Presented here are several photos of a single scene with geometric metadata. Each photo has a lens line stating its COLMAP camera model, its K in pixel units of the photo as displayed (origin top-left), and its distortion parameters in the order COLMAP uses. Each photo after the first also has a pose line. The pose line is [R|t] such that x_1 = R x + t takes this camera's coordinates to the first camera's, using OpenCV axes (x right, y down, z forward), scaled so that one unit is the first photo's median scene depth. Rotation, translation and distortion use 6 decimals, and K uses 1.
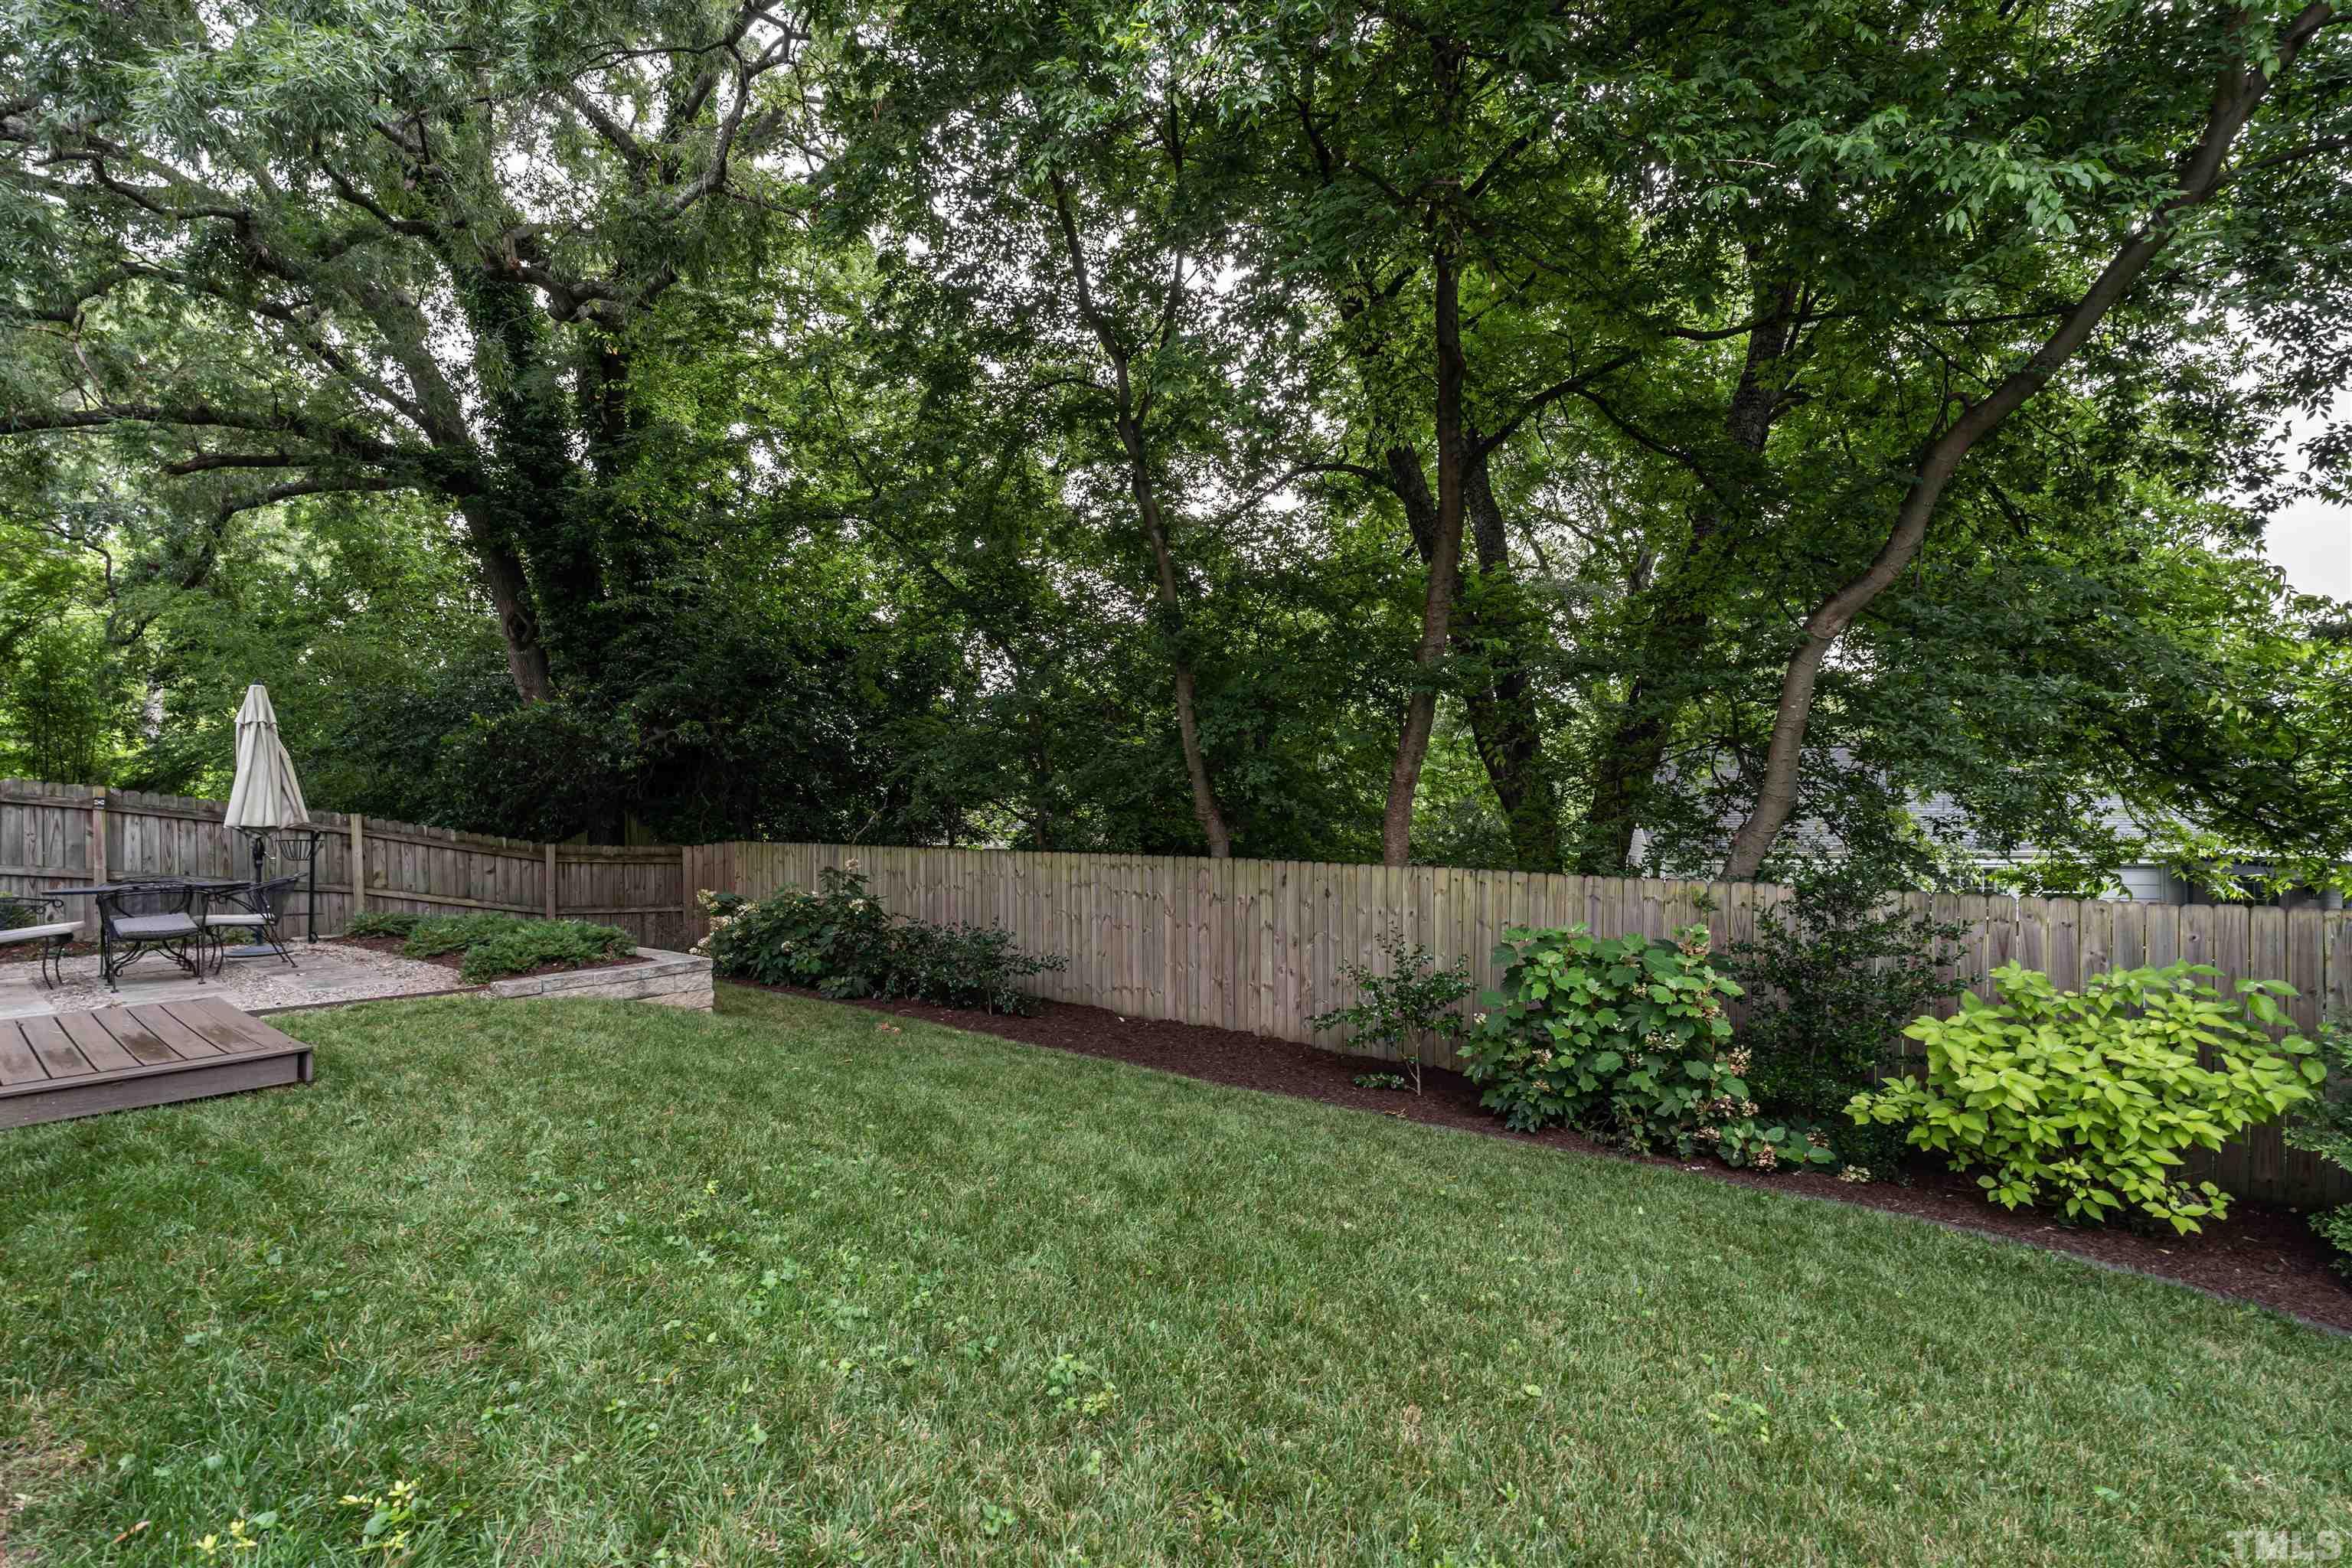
lens RADIAL K [[1040.4, 0, 1175.0], [0, 1040.4, 788.5], [0, 0, 1]] dist [-0.000148, -0.000007]
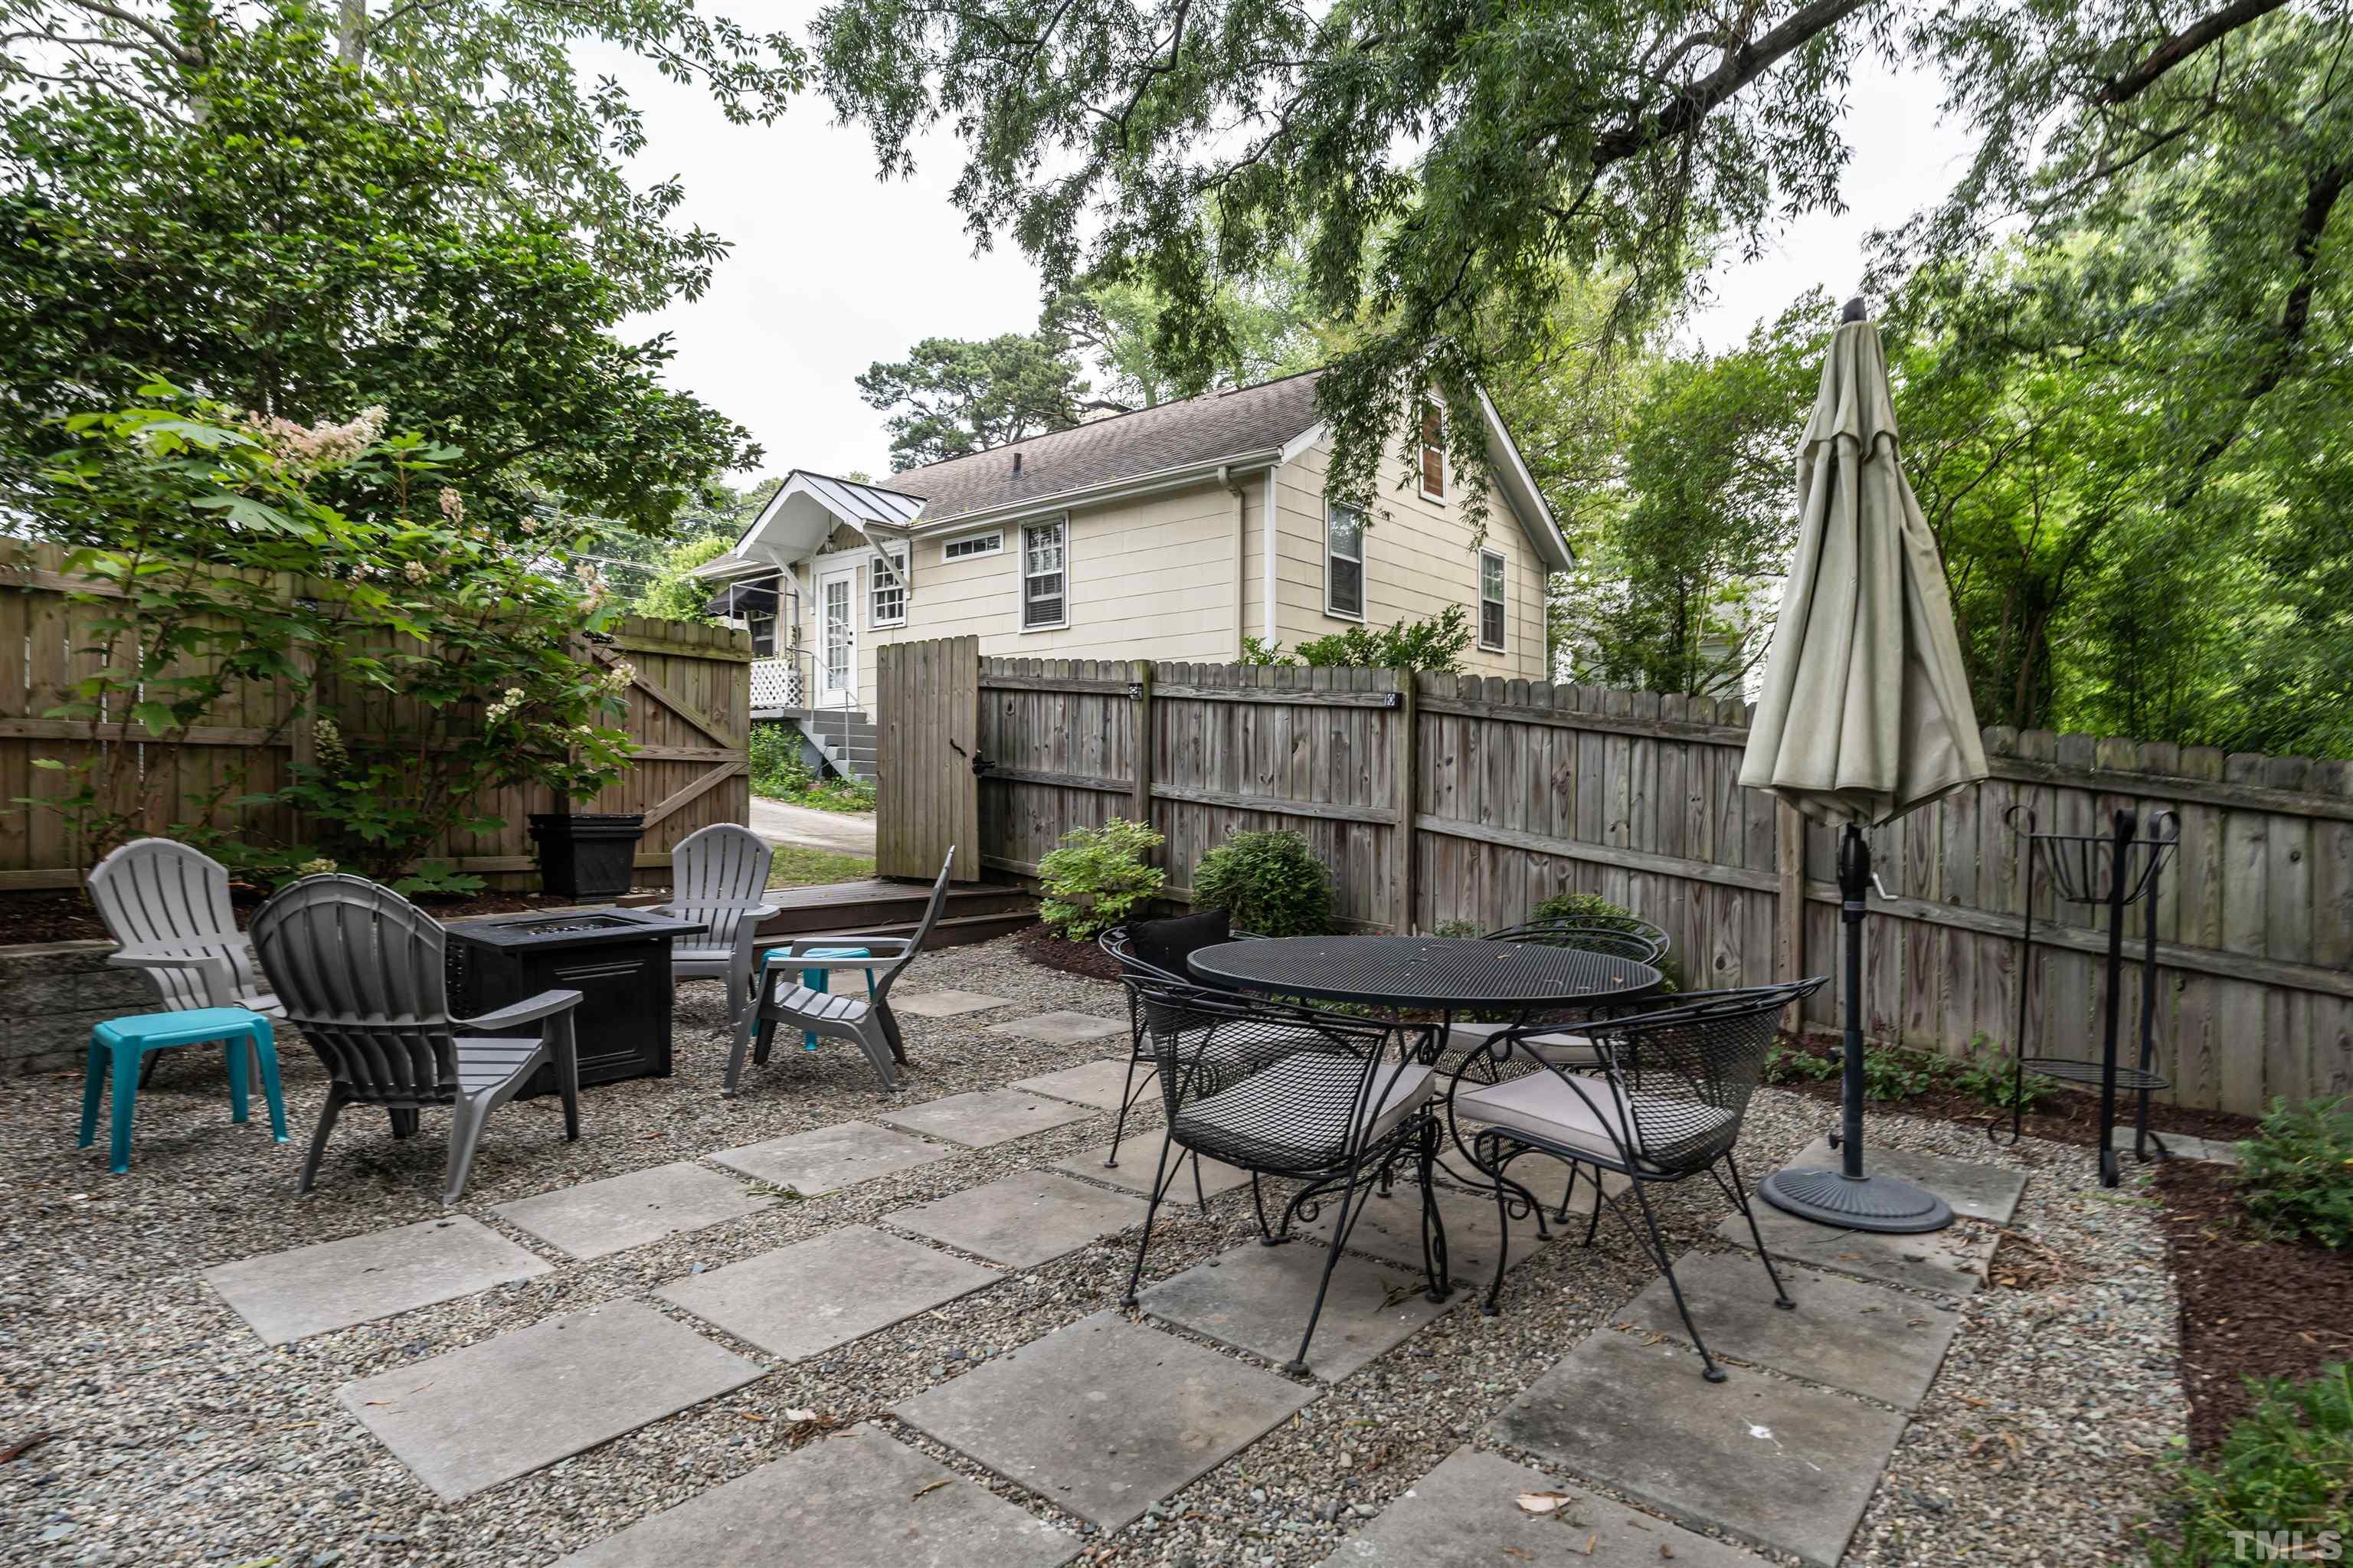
lens RADIAL K [[1238.2, 0, 1176.1], [0, 1238.2, 787.3], [0, 0, 1]] dist [0.001390, 0.000069]
pose [[-0.020965, 0.021575, -0.999547, -0.509422], [-0.012018, 0.999689, 0.021830, 0.029797], [0.999708, 0.012470, -0.020700, 0.787112]]
